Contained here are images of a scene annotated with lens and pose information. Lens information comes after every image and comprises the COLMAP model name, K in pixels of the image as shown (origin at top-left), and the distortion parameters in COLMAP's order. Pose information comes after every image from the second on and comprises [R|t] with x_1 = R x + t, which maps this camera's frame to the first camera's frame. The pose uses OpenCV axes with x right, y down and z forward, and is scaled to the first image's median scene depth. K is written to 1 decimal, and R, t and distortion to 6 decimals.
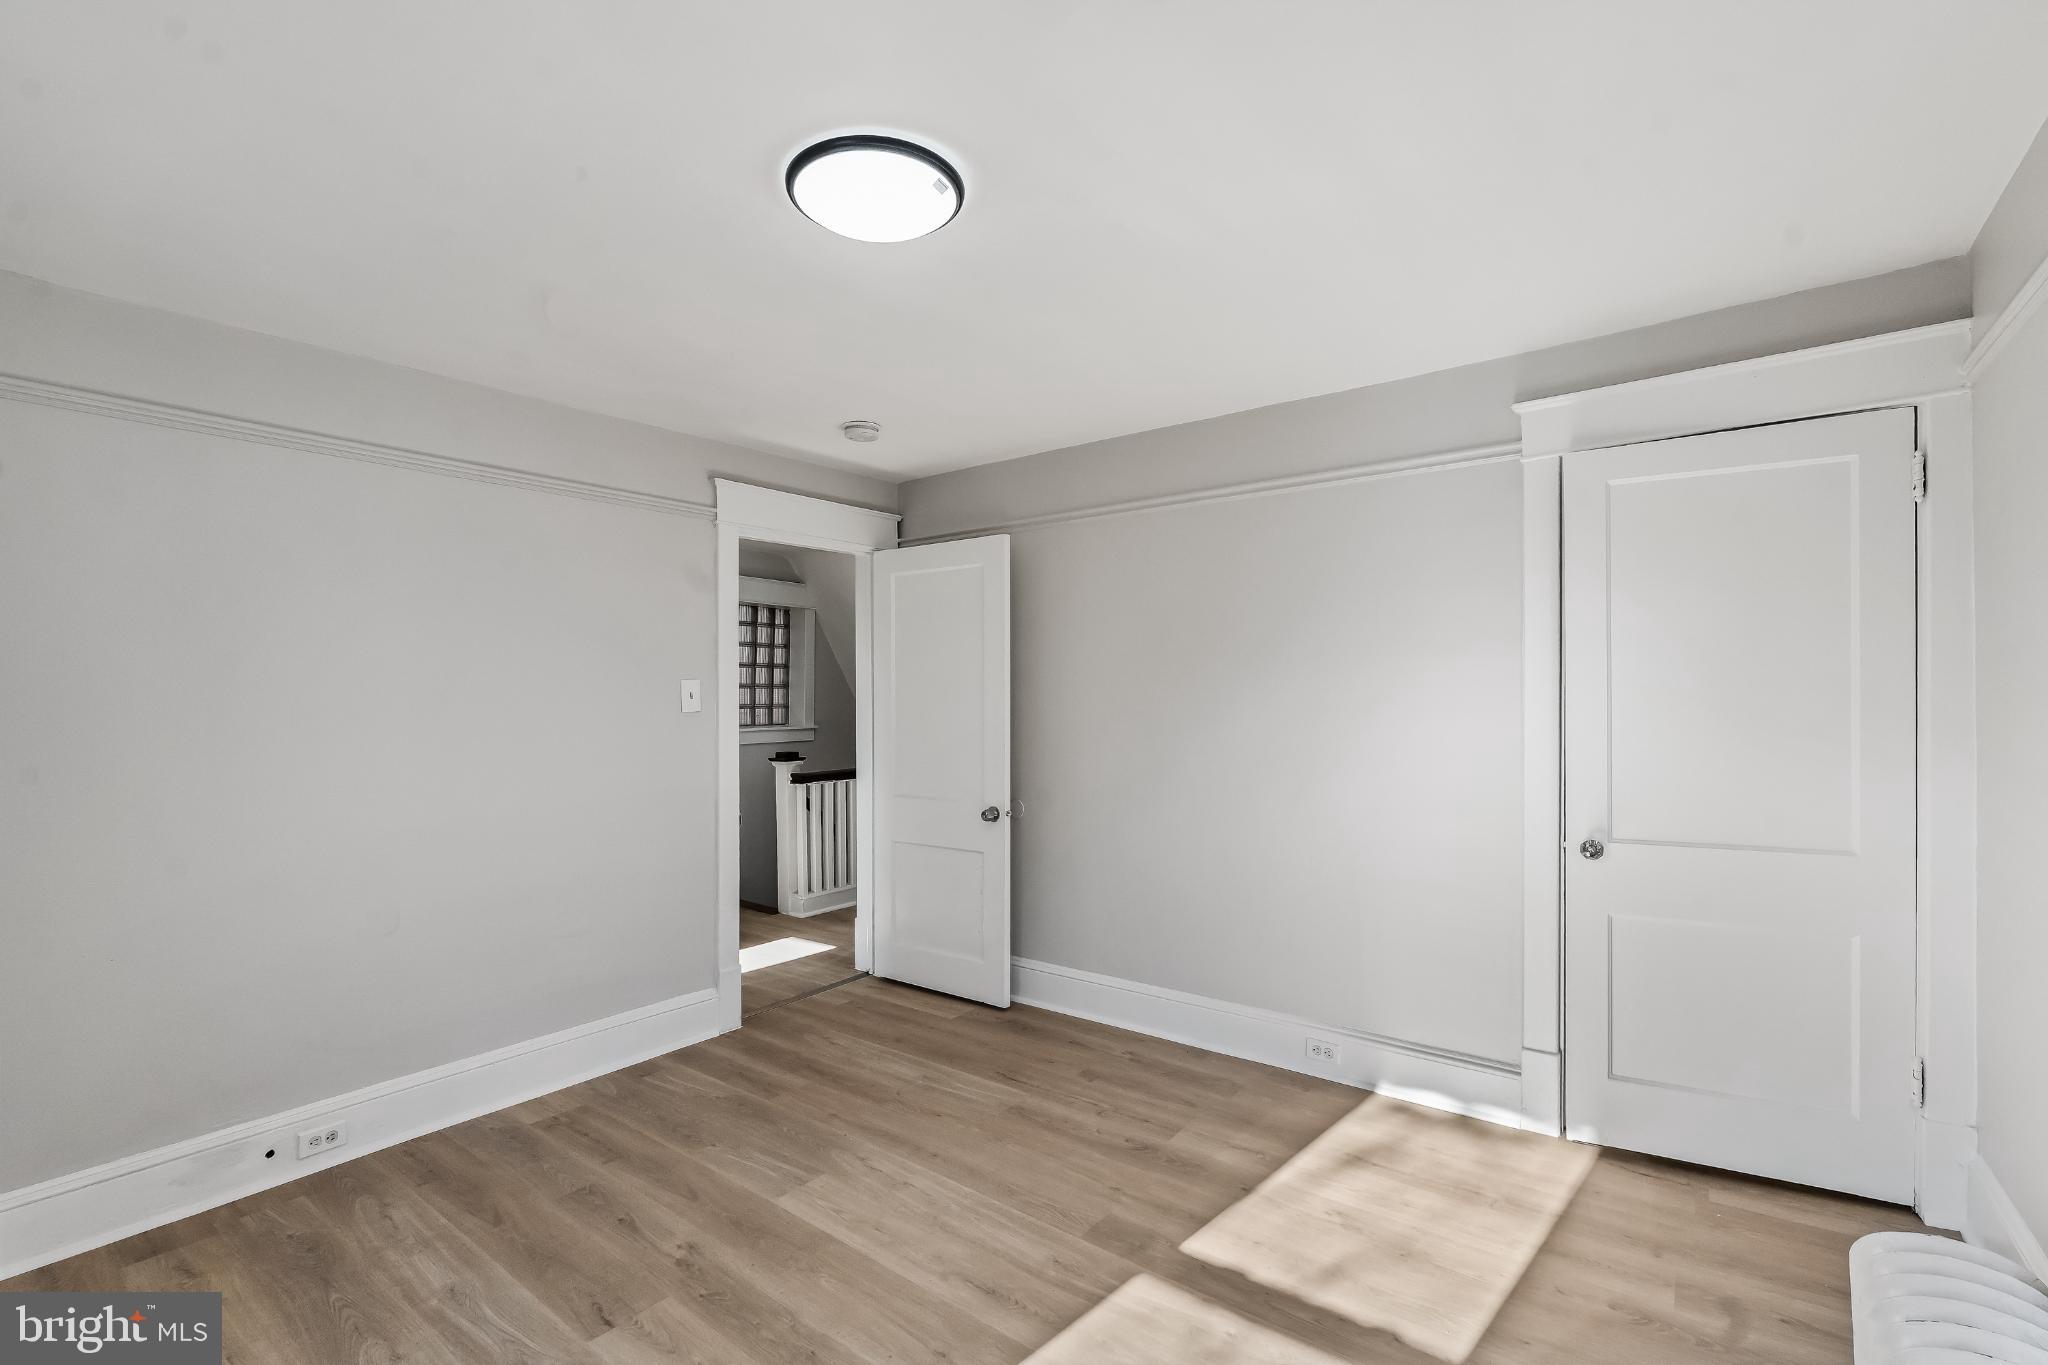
lens RADIAL K [[915.9, 0, 1025.3], [0, 915.9, 689.5], [0, 0, 1]] dist [-0.004820, 0.000197]
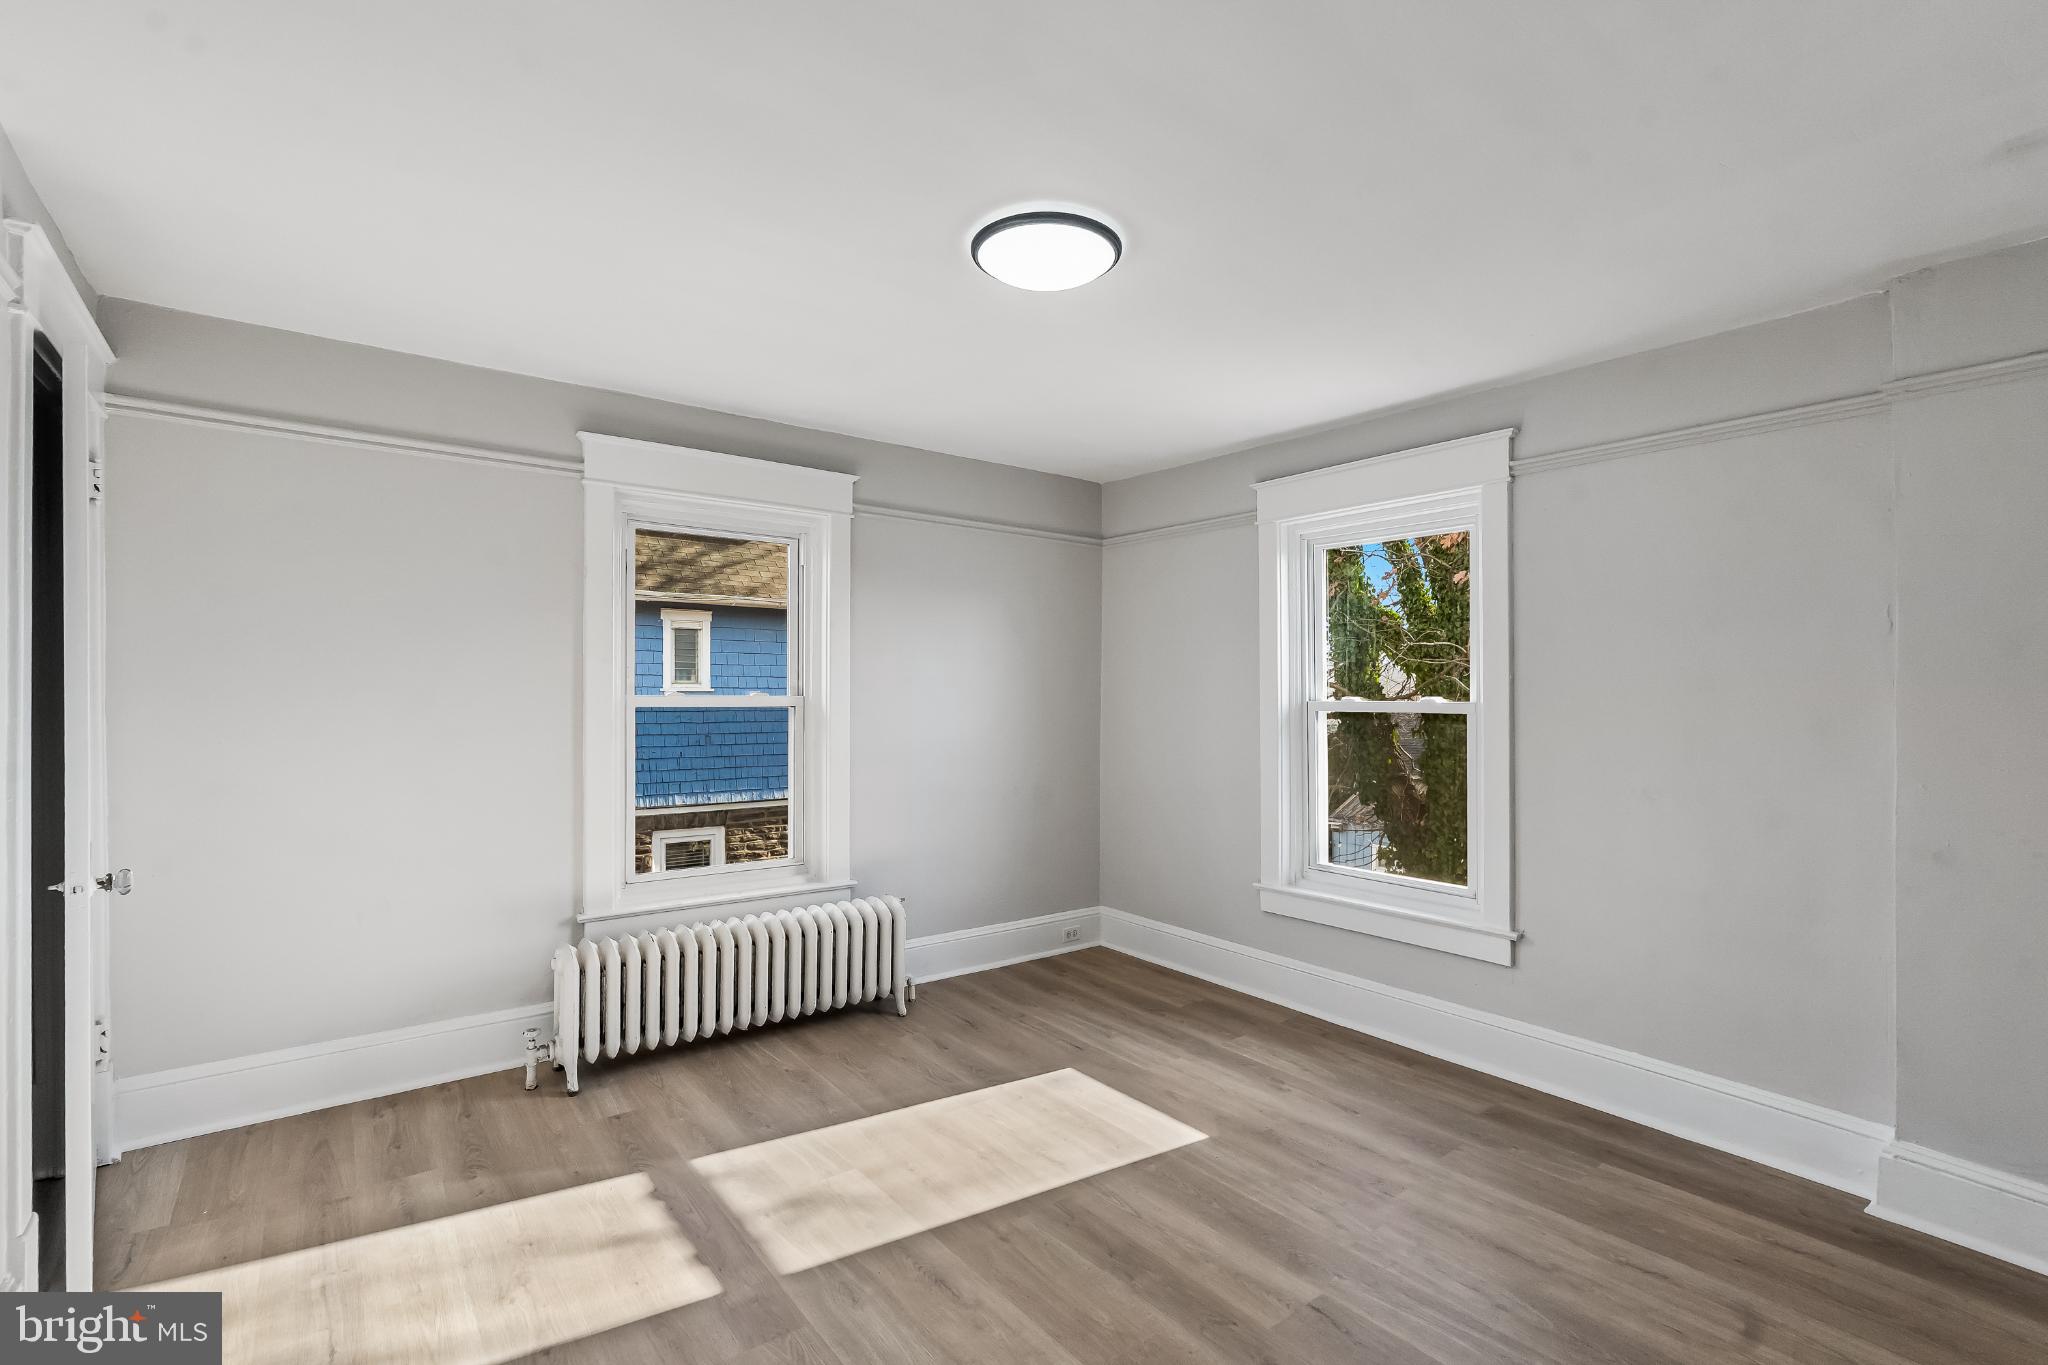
lens RADIAL K [[915.9, 0, 1021.3], [0, 915.9, 686.3], [0, 0, 1]] dist [-0.004820, 0.000197]
pose [[-0.965966, 0.001061, 0.258667, -0.370929], [-0.001310, 0.999959, -0.008993, 0.020435], [-0.258666, -0.009026, -0.965925, 1.885232]]
